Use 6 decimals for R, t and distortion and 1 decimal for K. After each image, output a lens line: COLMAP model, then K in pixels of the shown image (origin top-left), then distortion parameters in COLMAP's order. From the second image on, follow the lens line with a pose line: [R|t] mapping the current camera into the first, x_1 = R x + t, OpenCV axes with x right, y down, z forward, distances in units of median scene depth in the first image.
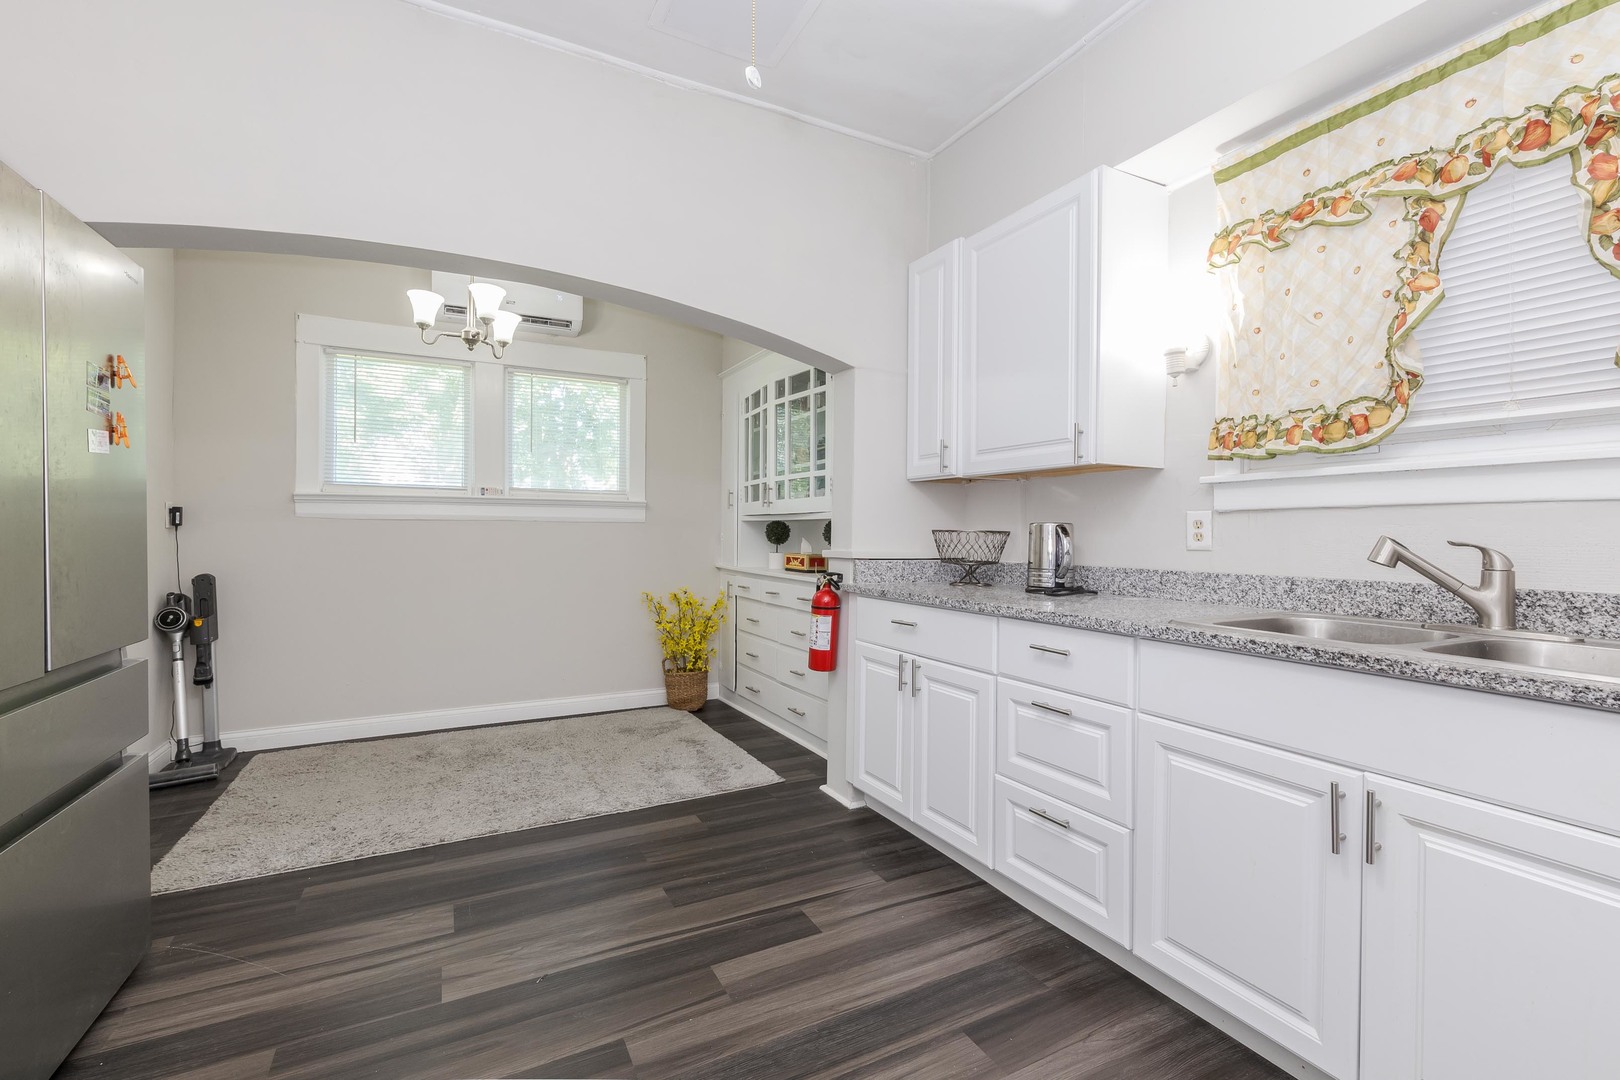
lens RADIAL K [[752.8, 0, 882.2], [0, 752.8, 541.5], [0, 0, 1]] dist [0.000174, -0.000375]
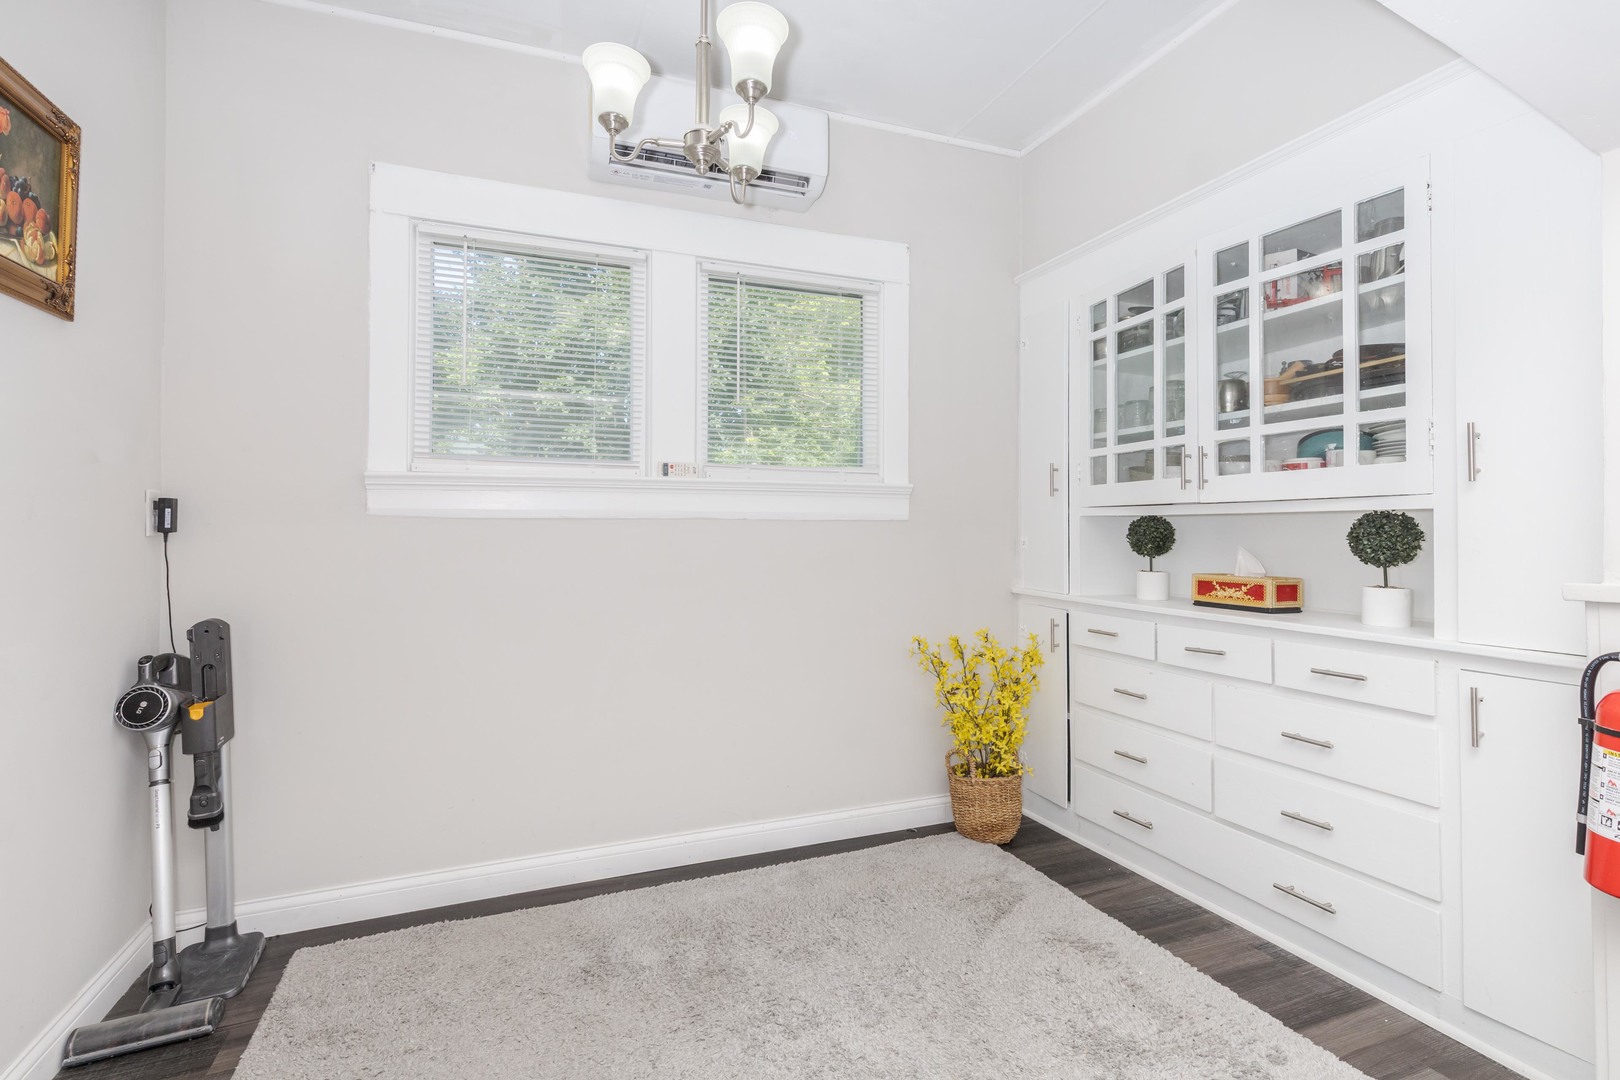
lens RADIAL K [[658.8, 0, 810.0], [0, 658.8, 540.0], [0, 0, 1]] dist [-0.000411, 0.000018]
pose [[0.995502, -0.004956, -0.094616, -0.407514], [0.003985, 0.999937, -0.010449, -0.007664], [0.094661, 0.010025, 0.995459, 0.546527]]
